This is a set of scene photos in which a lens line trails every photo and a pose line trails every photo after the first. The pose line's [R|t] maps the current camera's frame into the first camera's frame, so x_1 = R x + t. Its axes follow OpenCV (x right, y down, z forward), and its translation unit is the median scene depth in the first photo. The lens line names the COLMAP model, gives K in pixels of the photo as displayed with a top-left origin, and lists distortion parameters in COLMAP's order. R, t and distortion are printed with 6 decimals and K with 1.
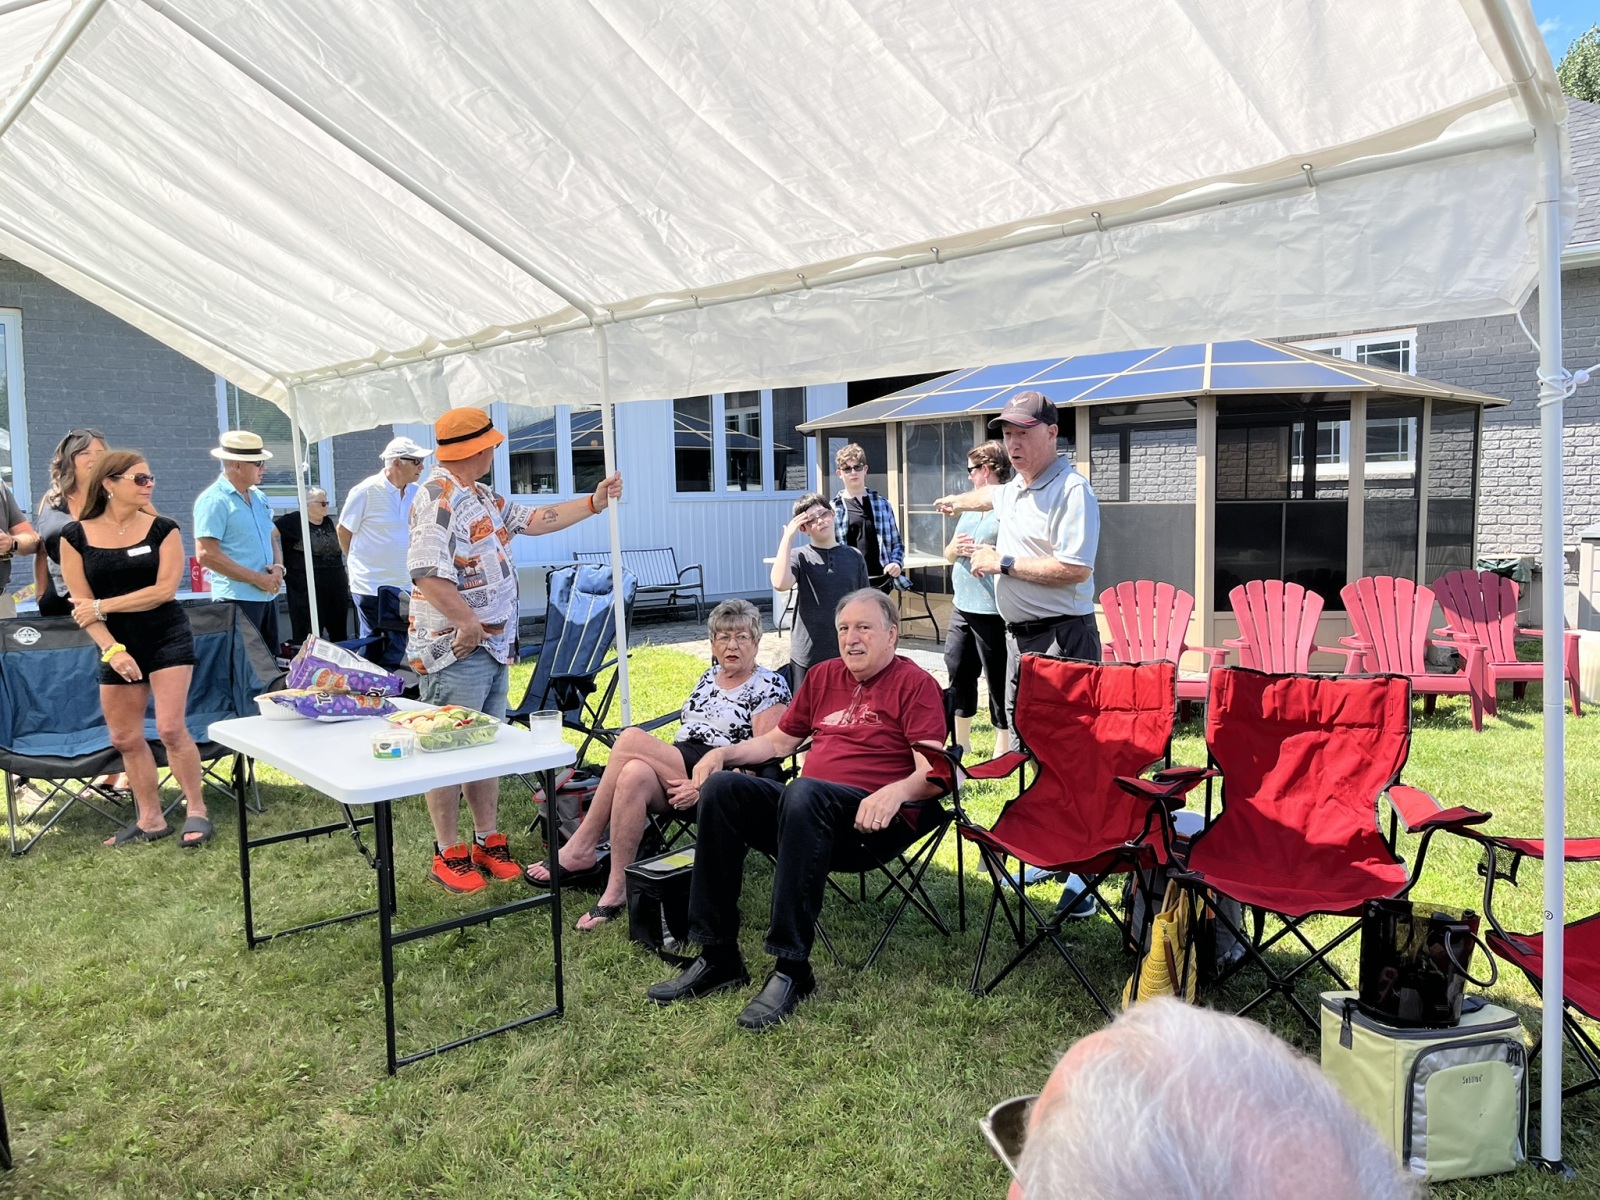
lens RADIAL K [[1209.0, 0, 800.0], [0, 1209.0, 600.0], [0, 0, 1]] dist [0.064286, 0.000335]
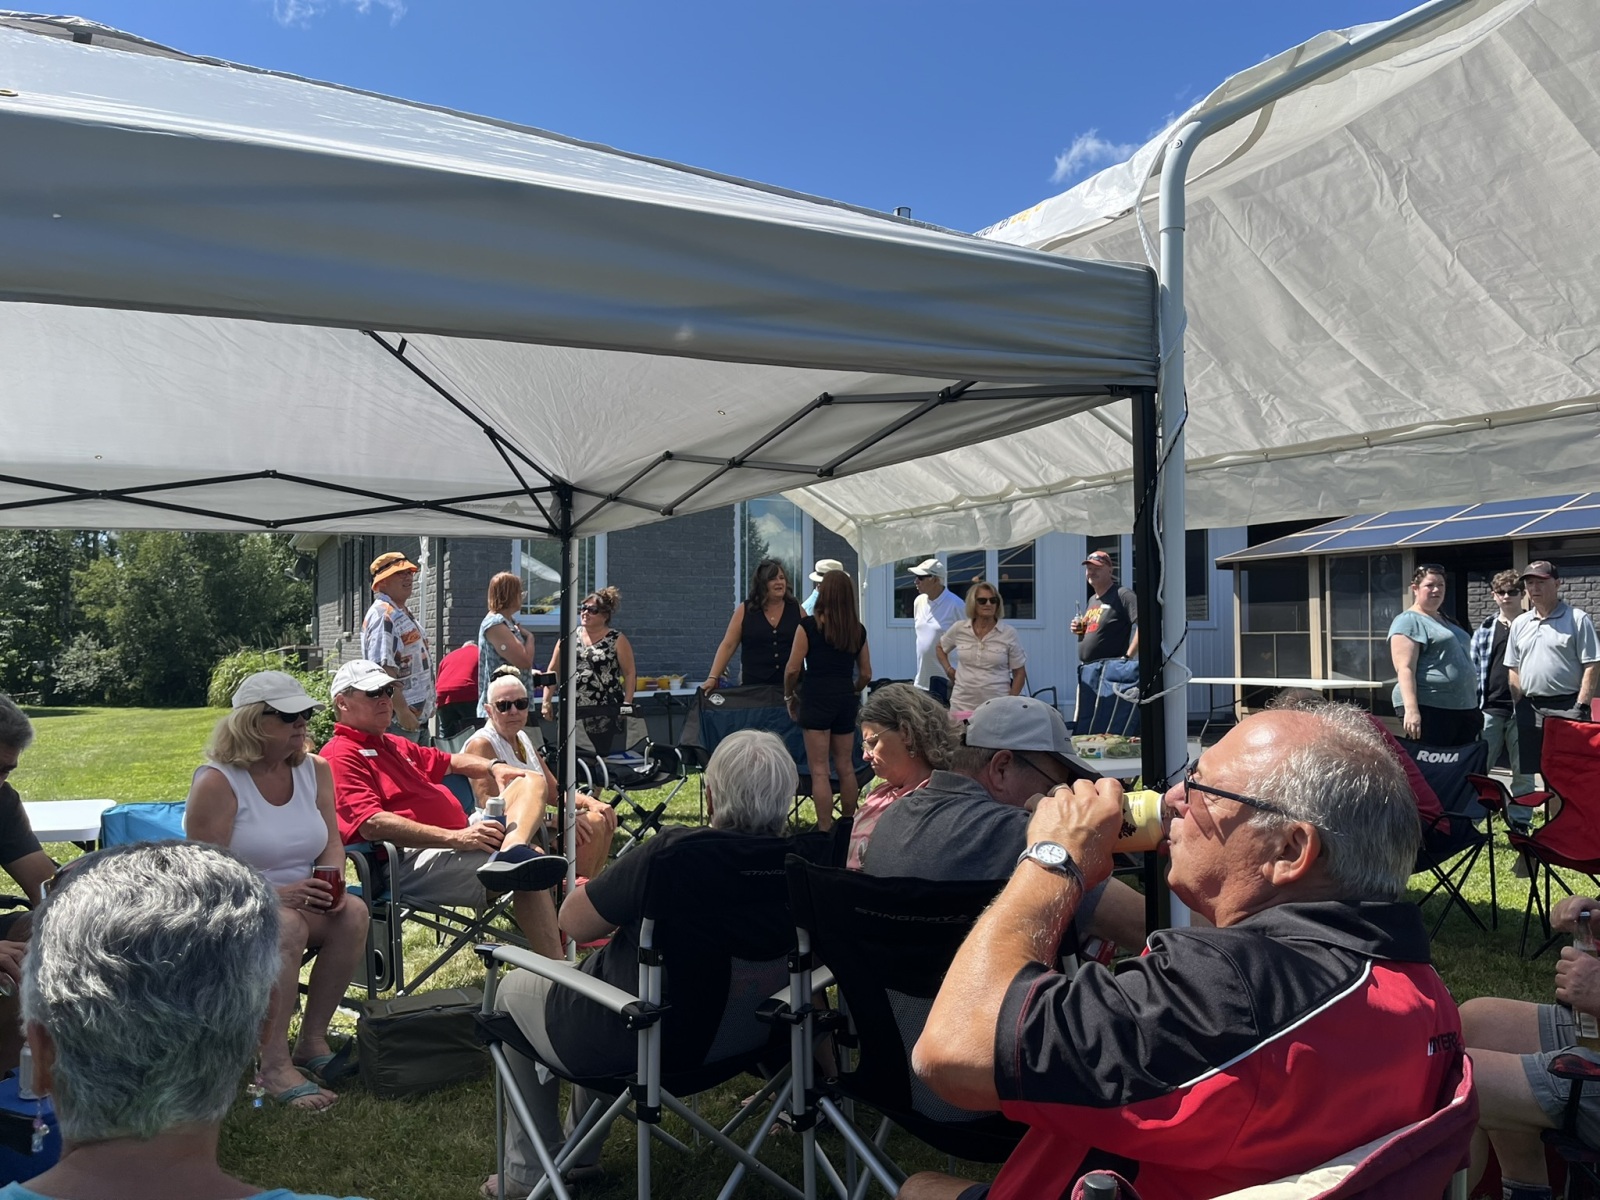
lens RADIAL K [[1245.5, 0, 800.0], [0, 1245.5, 600.0], [0, 0, 1]] dist [0.004171, 0.004000]
pose [[0.982076, 0.011793, -0.188118, -0.358697], [-0.035782, 0.991556, -0.124642, 0.118587], [0.185059, 0.129139, 0.974205, -0.487363]]
